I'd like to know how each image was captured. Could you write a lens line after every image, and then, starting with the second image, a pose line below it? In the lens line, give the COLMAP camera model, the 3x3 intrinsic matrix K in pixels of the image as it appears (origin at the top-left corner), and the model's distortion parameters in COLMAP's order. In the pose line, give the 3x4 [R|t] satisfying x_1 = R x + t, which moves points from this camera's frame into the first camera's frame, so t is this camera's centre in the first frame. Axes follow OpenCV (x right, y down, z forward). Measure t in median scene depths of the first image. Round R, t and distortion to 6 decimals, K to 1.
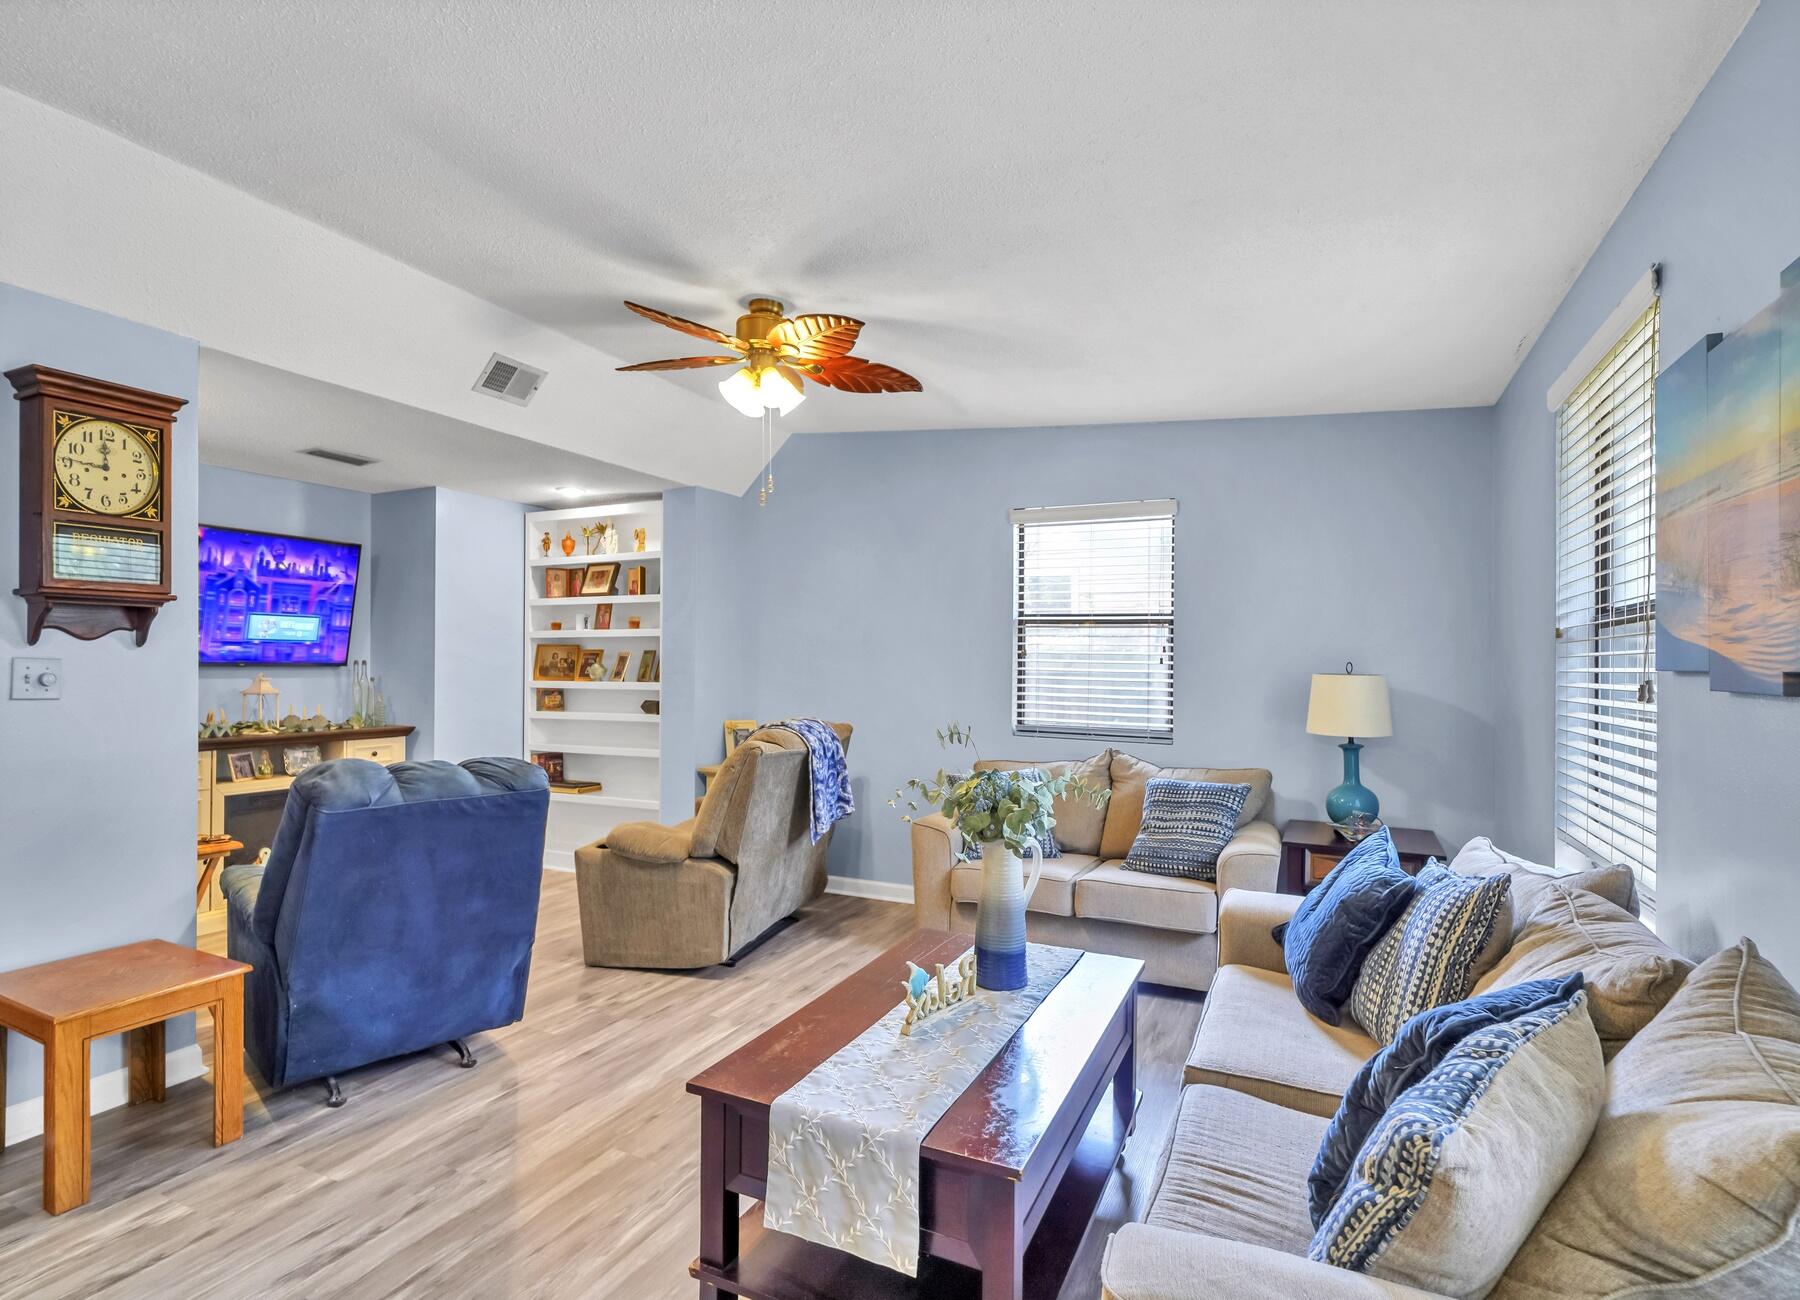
lens RADIAL K [[872.8, 0, 901.2], [0, 872.8, 677.9], [0, 0, 1]] dist [-0.002170, -0.000612]
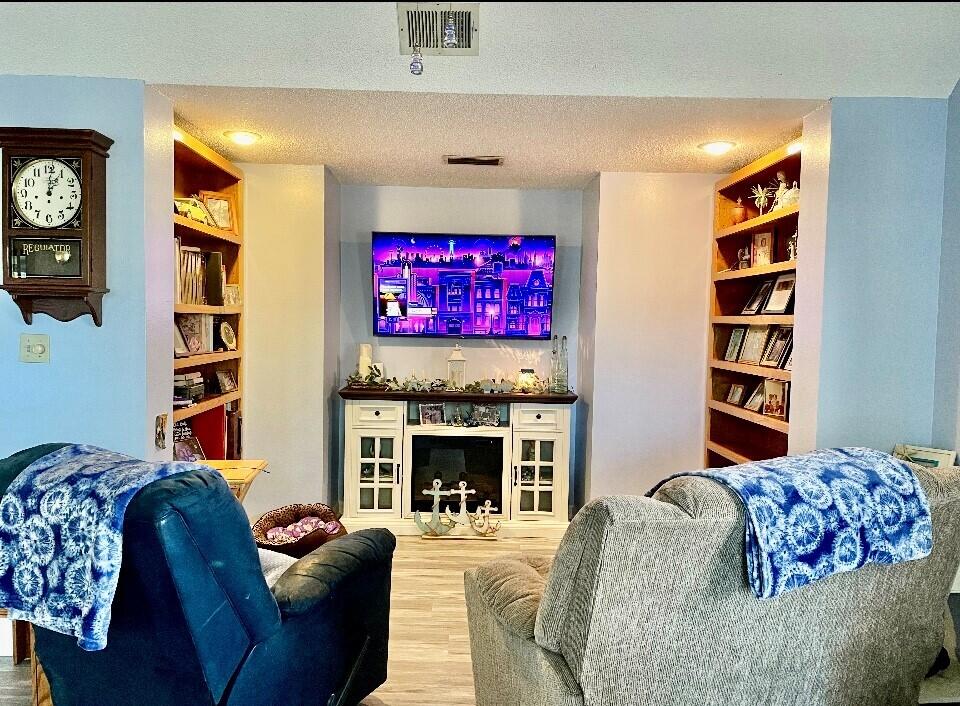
lens RADIAL K [[654.4, 0, 480.0], [0, 654.4, 353.0], [0, 0, 1]] dist [0.004406, 0.001675]
pose [[0.443634, 0.035779, -0.895494, 0.292232], [-0.020497, 0.999346, 0.029774, -0.039192], [0.895974, 0.005146, 0.444077, 1.138265]]
